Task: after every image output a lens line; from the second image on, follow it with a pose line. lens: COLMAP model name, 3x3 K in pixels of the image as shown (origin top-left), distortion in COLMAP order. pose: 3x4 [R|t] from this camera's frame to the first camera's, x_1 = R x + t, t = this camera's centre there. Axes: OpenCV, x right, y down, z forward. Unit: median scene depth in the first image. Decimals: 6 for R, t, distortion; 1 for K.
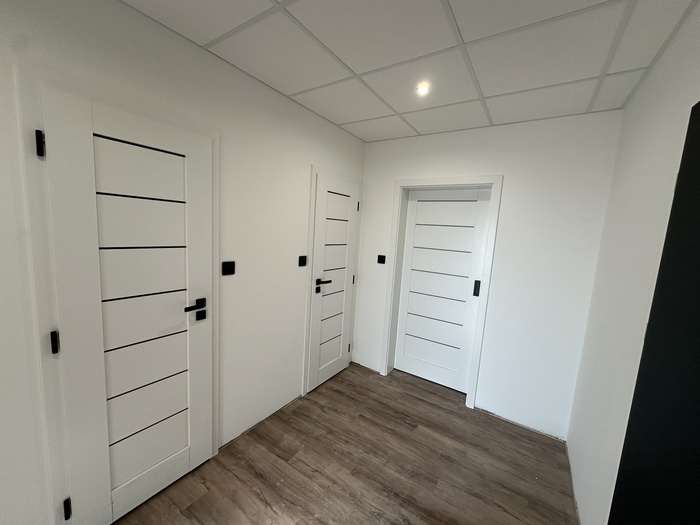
lens RADIAL K [[277.2, 0, 349.6], [0, 277.2, 262.1], [0, 0, 1]] dist [-0.002798, 0.000694]
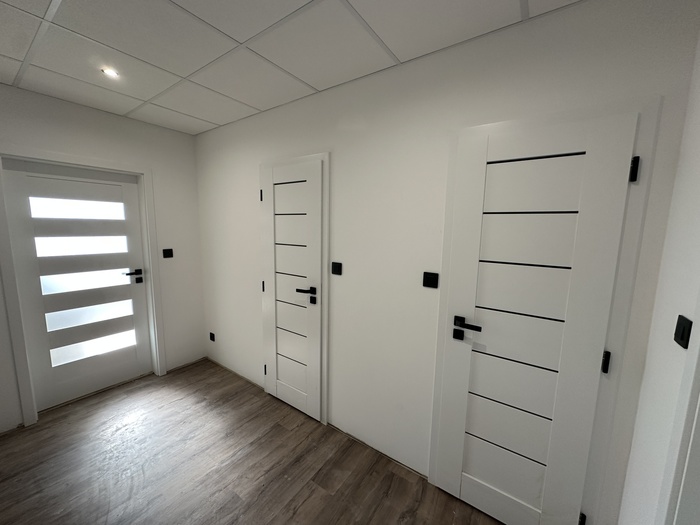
lens RADIAL K [[277.2, 0, 350.9], [0, 277.2, 261.8], [0, 0, 1]] dist [-0.002798, 0.000694]
pose [[-0.026258, 0.068525, -0.997304, 0.512770], [-0.137941, 0.987856, 0.071508, -0.069808], [0.990092, 0.139447, -0.016487, 0.825522]]
